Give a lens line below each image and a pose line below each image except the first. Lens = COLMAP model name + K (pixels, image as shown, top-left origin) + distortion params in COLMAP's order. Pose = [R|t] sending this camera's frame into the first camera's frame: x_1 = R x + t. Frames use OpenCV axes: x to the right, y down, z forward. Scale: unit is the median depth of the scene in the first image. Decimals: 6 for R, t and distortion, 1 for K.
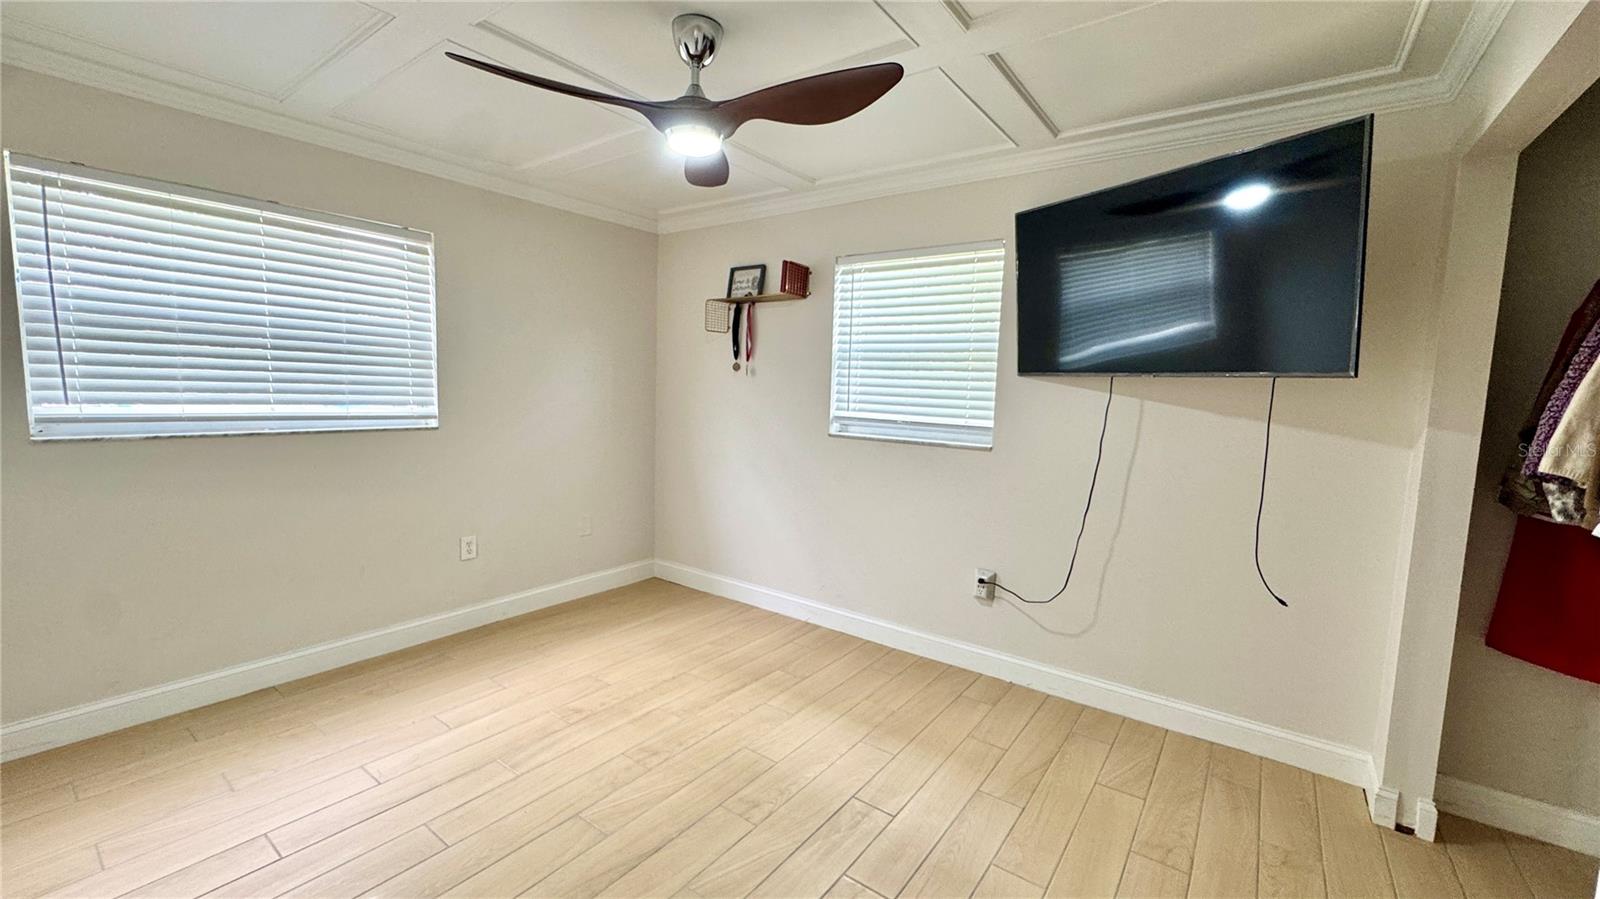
lens RADIAL K [[638.0, 0, 784.9], [0, 638.0, 446.9], [0, 0, 1]] dist [-0.003040, -0.000127]
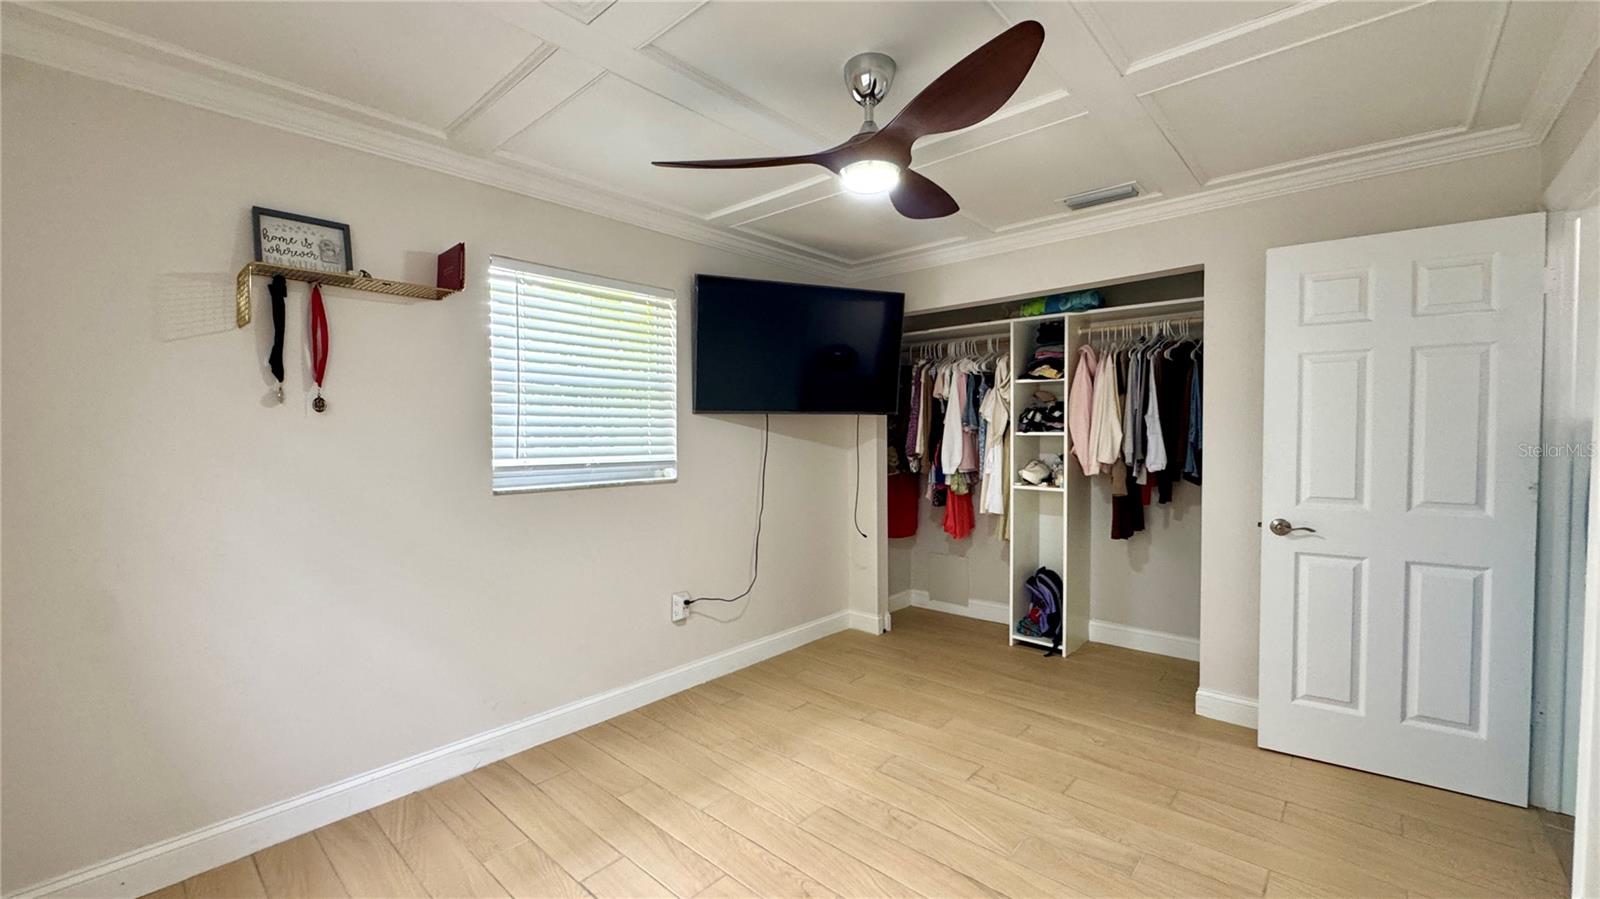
lens RADIAL K [[638.0, 0, 805.8], [0, 638.0, 448.1], [0, 0, 1]] dist [-0.003040, -0.000127]
pose [[0.084168, -0.057137, 0.994812, -0.645731], [0.104984, 0.993307, 0.048168, -0.070489], [-0.990906, 0.100386, 0.089603, 0.593596]]
